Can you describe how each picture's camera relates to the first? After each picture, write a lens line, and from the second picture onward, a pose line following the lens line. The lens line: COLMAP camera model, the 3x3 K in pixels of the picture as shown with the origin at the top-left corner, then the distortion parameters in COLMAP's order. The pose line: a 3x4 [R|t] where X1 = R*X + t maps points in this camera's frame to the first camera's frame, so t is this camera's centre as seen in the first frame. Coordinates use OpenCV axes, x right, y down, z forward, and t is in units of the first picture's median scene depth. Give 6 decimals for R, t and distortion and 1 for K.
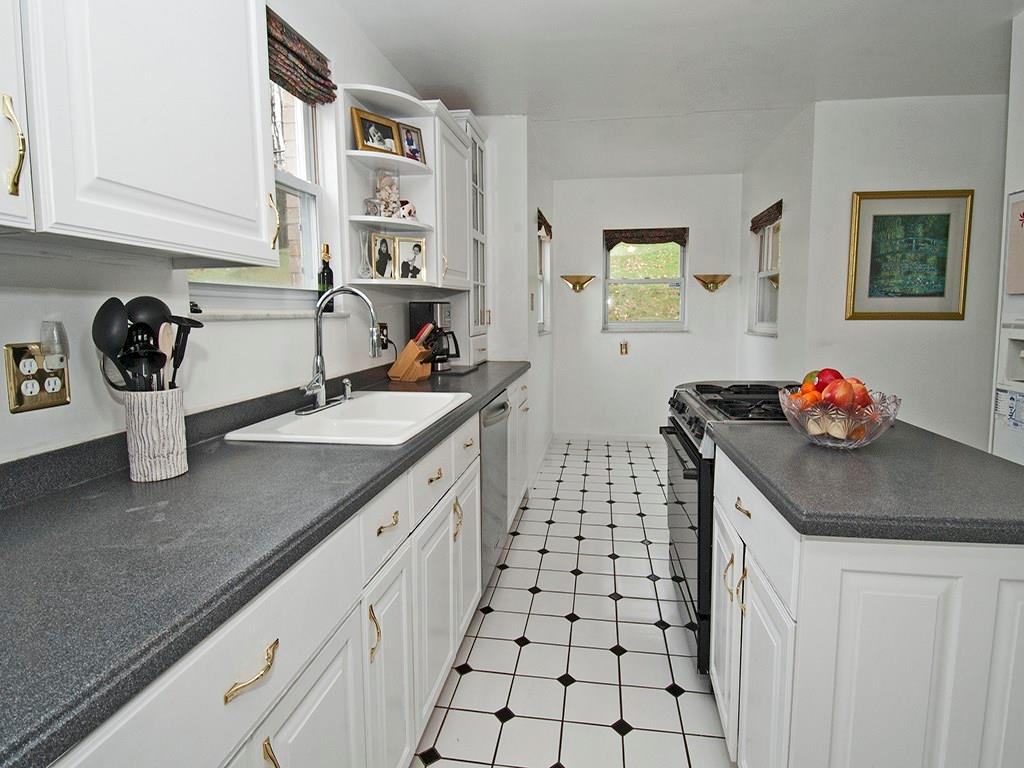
lens RADIAL K [[537.2, 0, 519.9], [0, 537.2, 386.1], [0, 0, 1]] dist [0.002282, 0.000762]
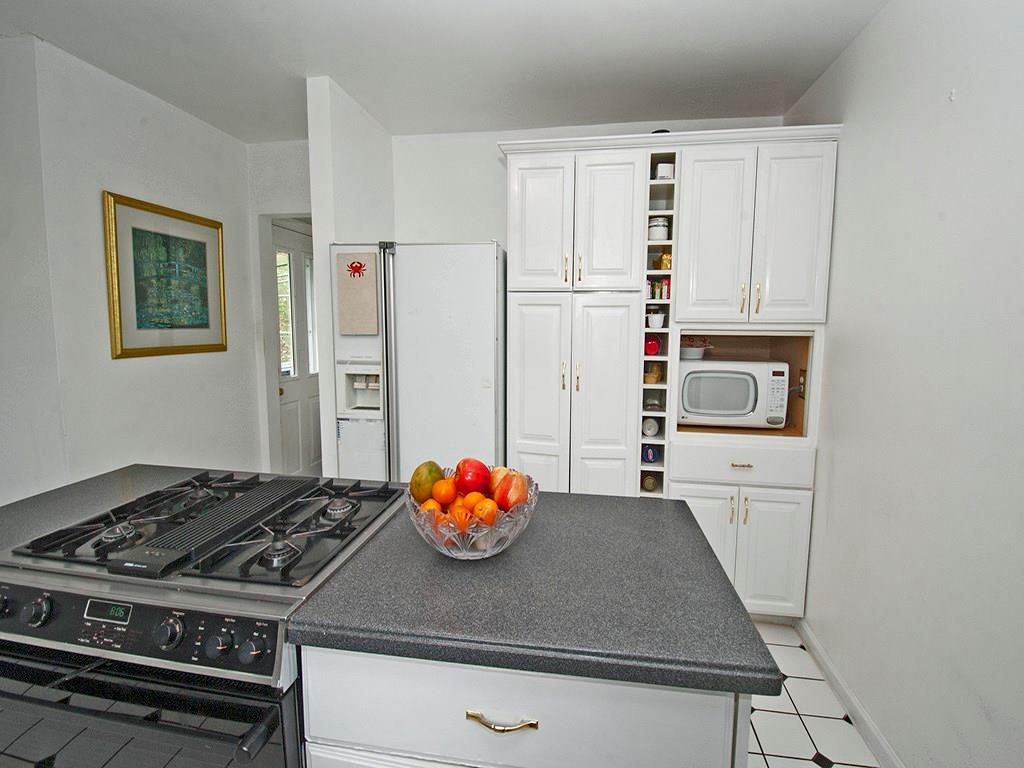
lens RADIAL K [[467.8, 0, 511.5], [0, 467.8, 362.0], [0, 0, 1]] dist [0.009844, -0.000160]
pose [[0.027854, -0.089568, 0.995591, -0.089843], [0.130436, 0.987788, 0.085216, -0.269886], [-0.991065, 0.127488, 0.039197, 1.110321]]
